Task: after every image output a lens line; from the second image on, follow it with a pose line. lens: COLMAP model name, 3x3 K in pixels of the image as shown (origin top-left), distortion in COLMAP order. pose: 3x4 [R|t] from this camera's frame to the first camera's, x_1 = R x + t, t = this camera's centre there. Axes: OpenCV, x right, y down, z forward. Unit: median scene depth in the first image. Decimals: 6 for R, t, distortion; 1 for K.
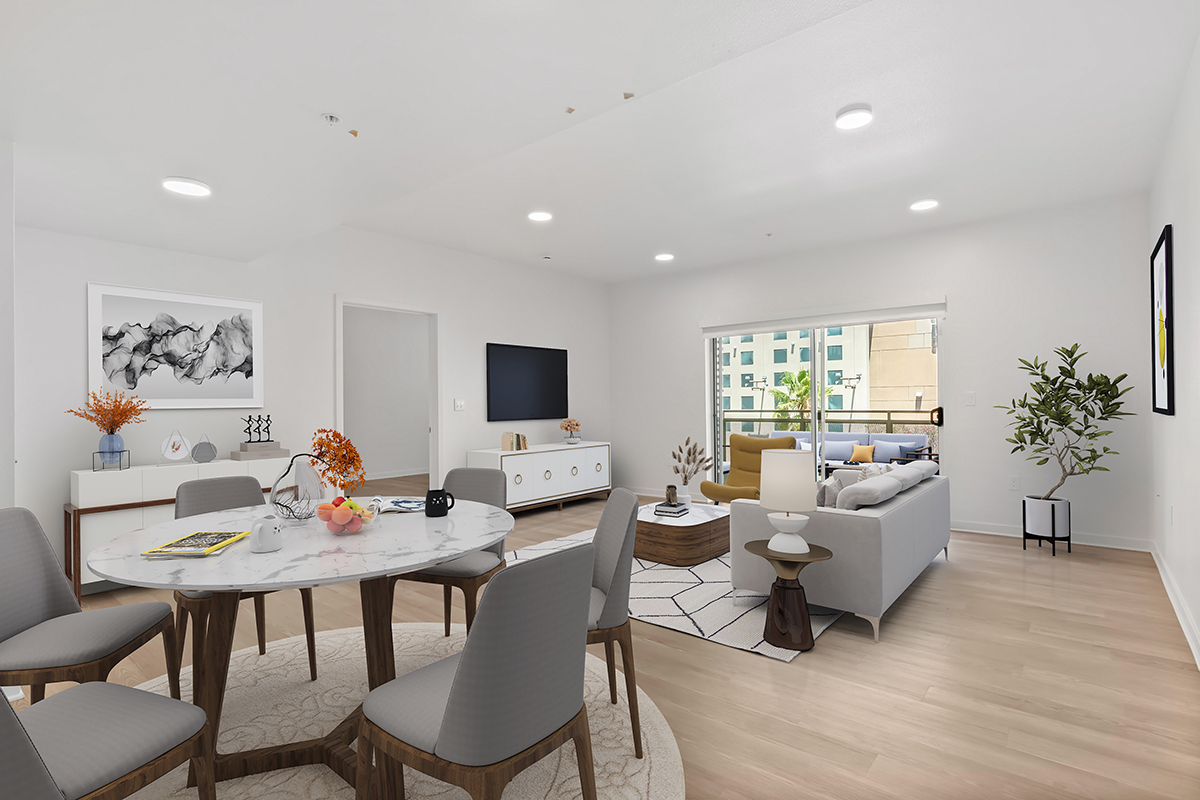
lens RADIAL K [[599.2, 0, 600.9], [0, 599.2, 402.2], [0, 0, 1]] dist [-0.000871, -0.000094]
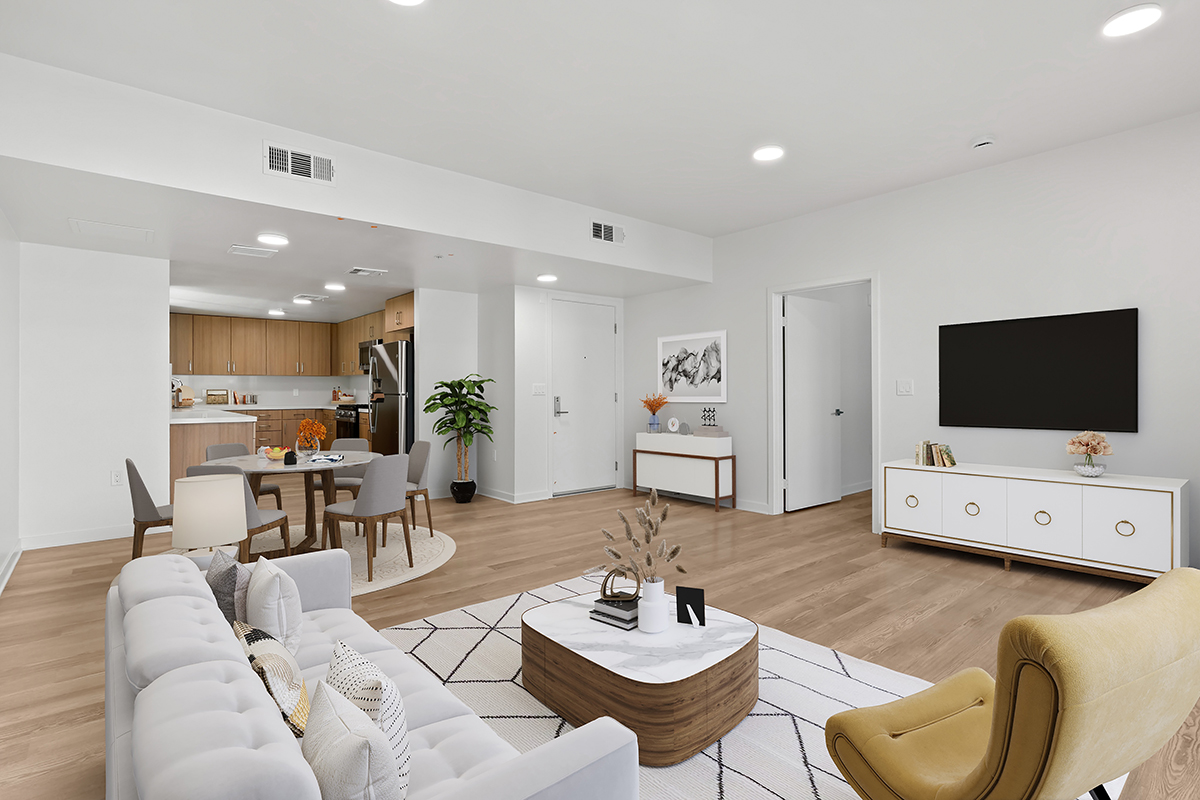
lens RADIAL K [[599.2, 0, 600.5], [0, 599.2, 395.5], [0, 0, 1]] dist [-0.000871, -0.000094]
pose [[-0.190866, 0.010786, -0.981557, 1.016923], [0.003952, 0.999940, 0.010220, -0.026893], [0.981608, -0.001928, -0.190898, 1.081607]]
